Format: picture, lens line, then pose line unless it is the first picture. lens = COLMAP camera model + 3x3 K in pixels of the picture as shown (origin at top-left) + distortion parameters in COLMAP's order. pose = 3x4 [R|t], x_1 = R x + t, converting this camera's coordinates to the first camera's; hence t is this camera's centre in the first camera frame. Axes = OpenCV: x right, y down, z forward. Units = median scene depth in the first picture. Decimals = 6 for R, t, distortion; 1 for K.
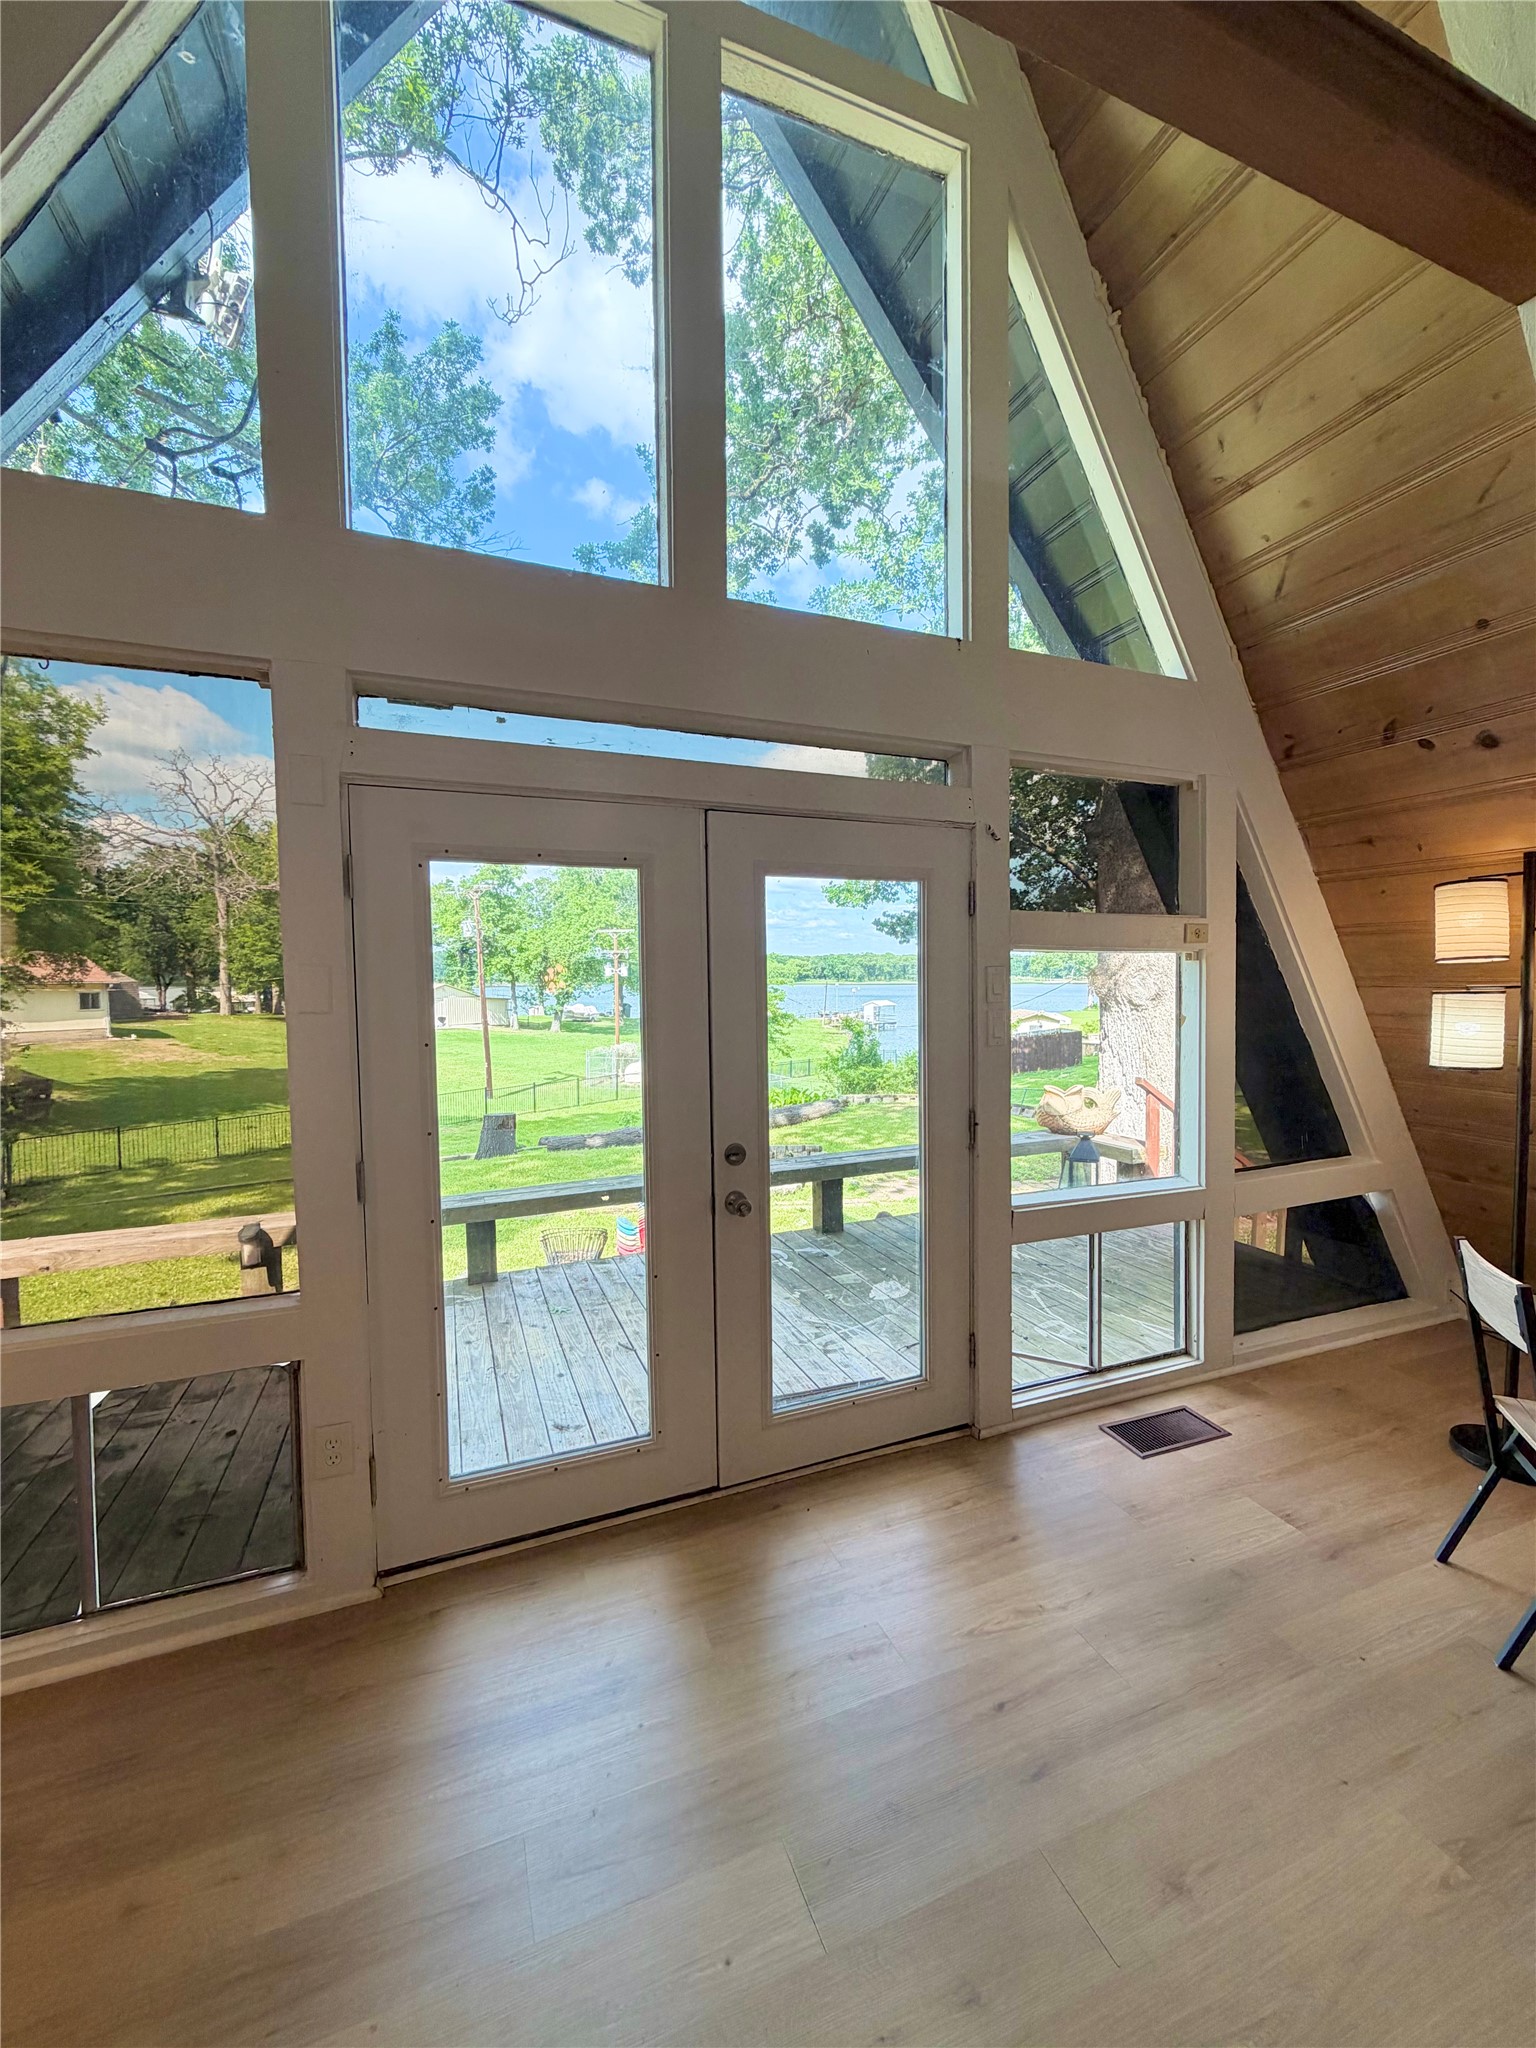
lens RADIAL K [[809.0, 0, 768.0], [0, 809.0, 1024.0], [0, 0, 1]] dist [0.000602, -0.000037]
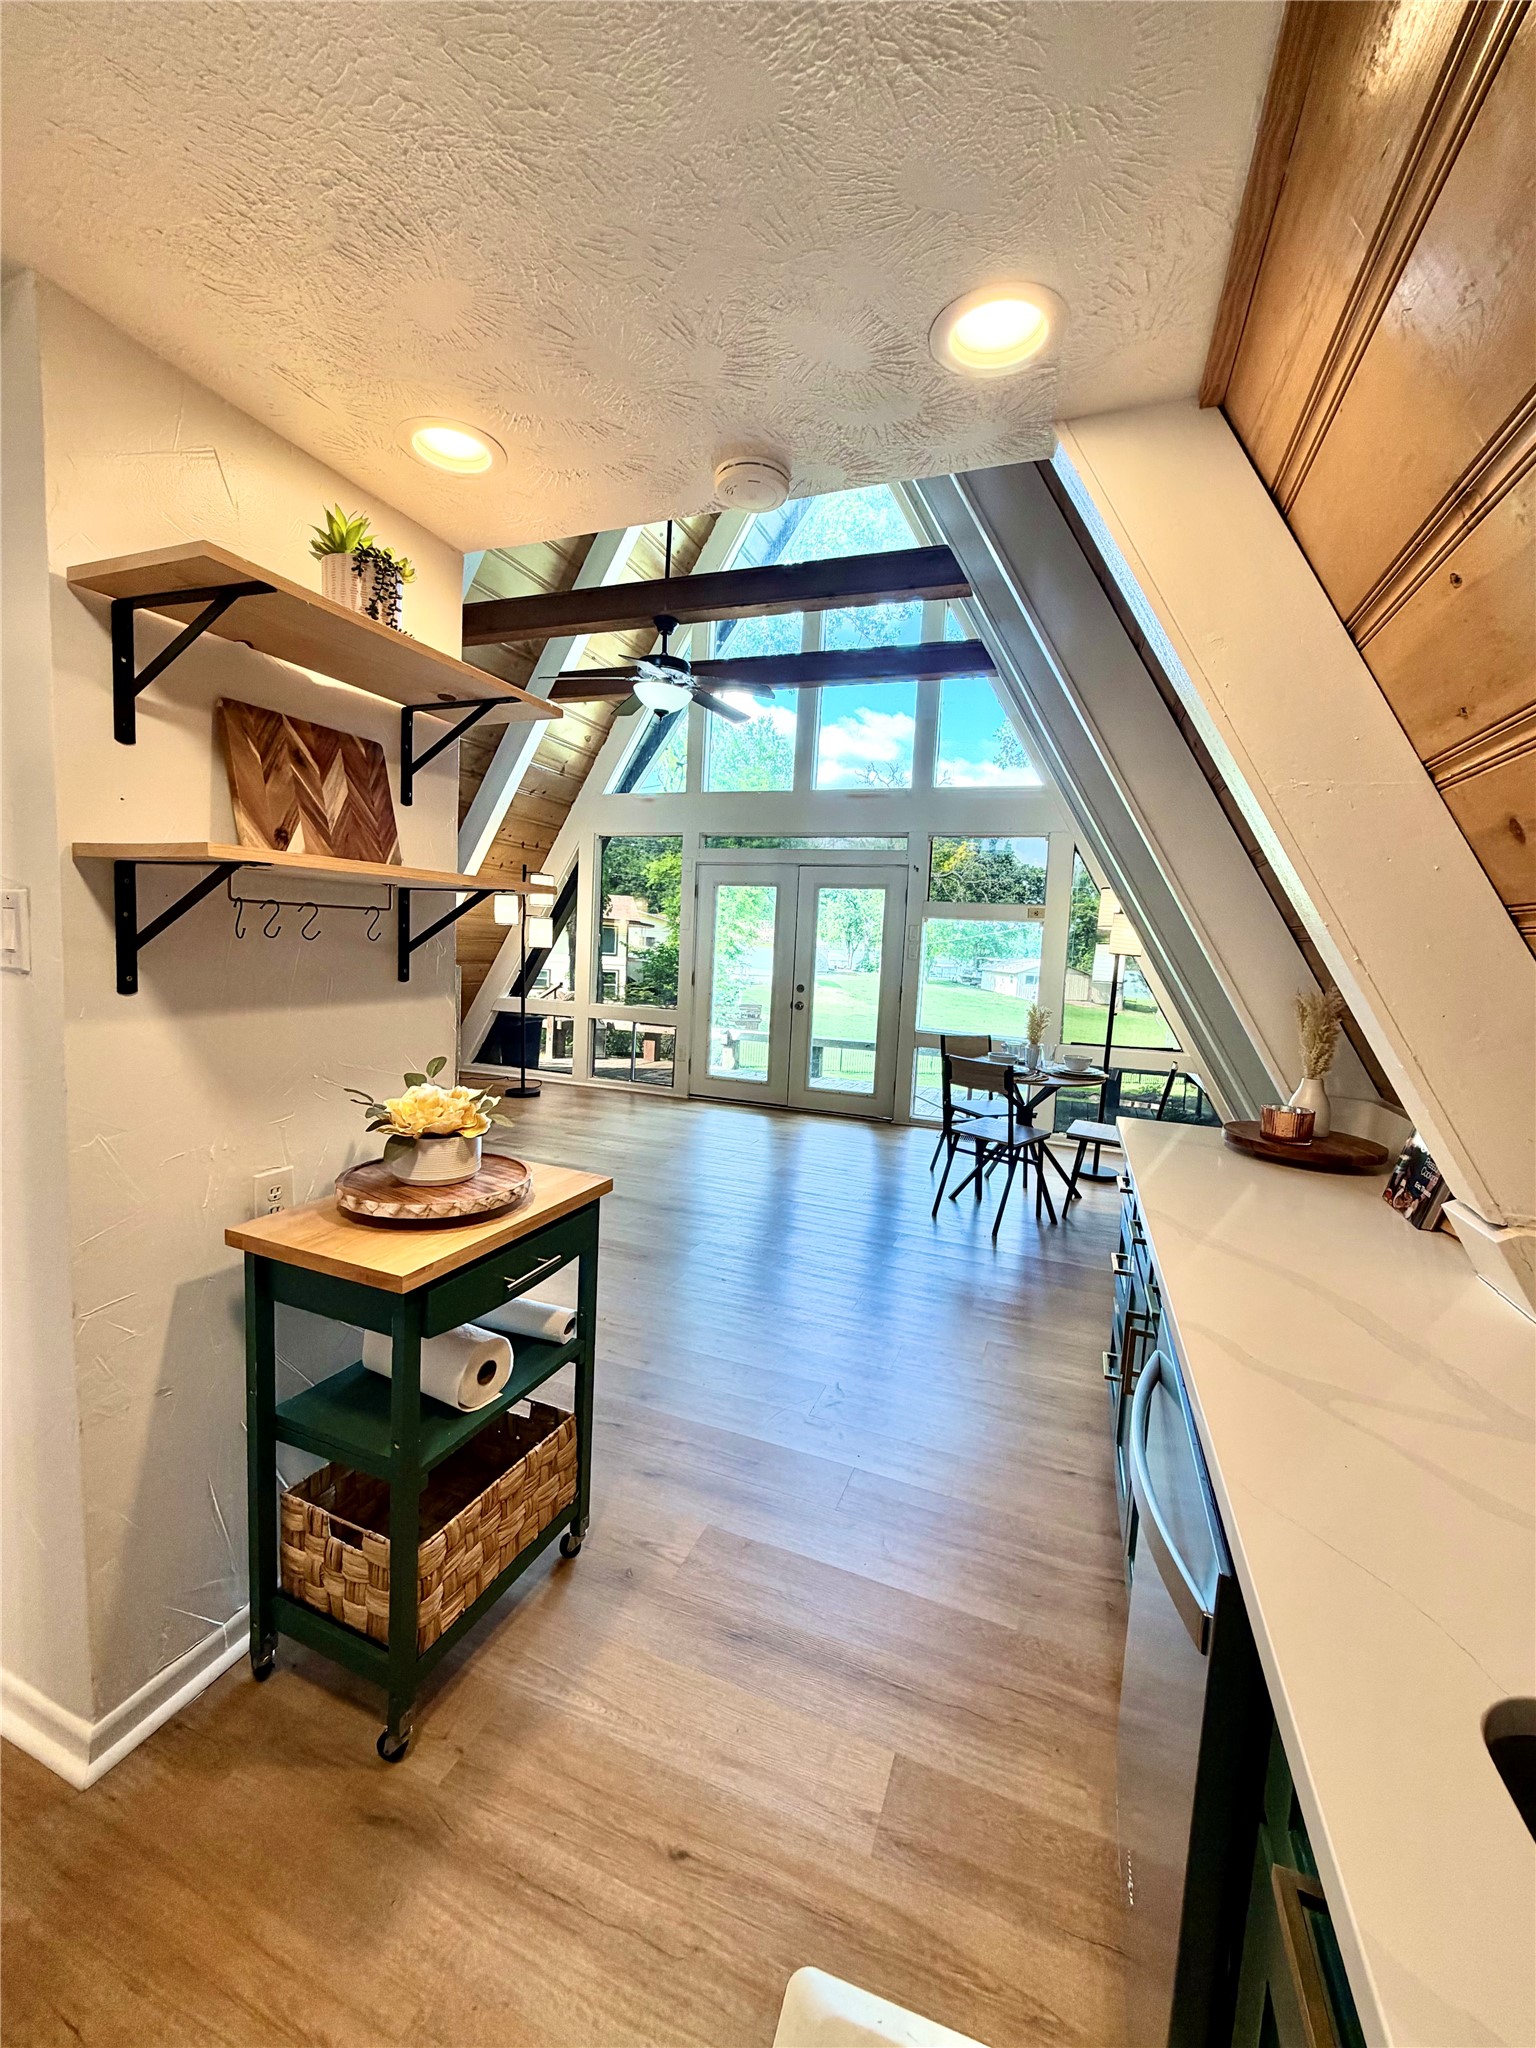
lens RADIAL K [[809.0, 0, 768.0], [0, 809.0, 1024.0], [0, 0, 1]] dist [0.000602, -0.000037]
pose [[0.726696, 0.123740, -0.675723, 1.733307], [-0.086252, 0.992294, 0.088953, 0.040822], [0.681523, -0.006359, 0.731769, -1.107130]]
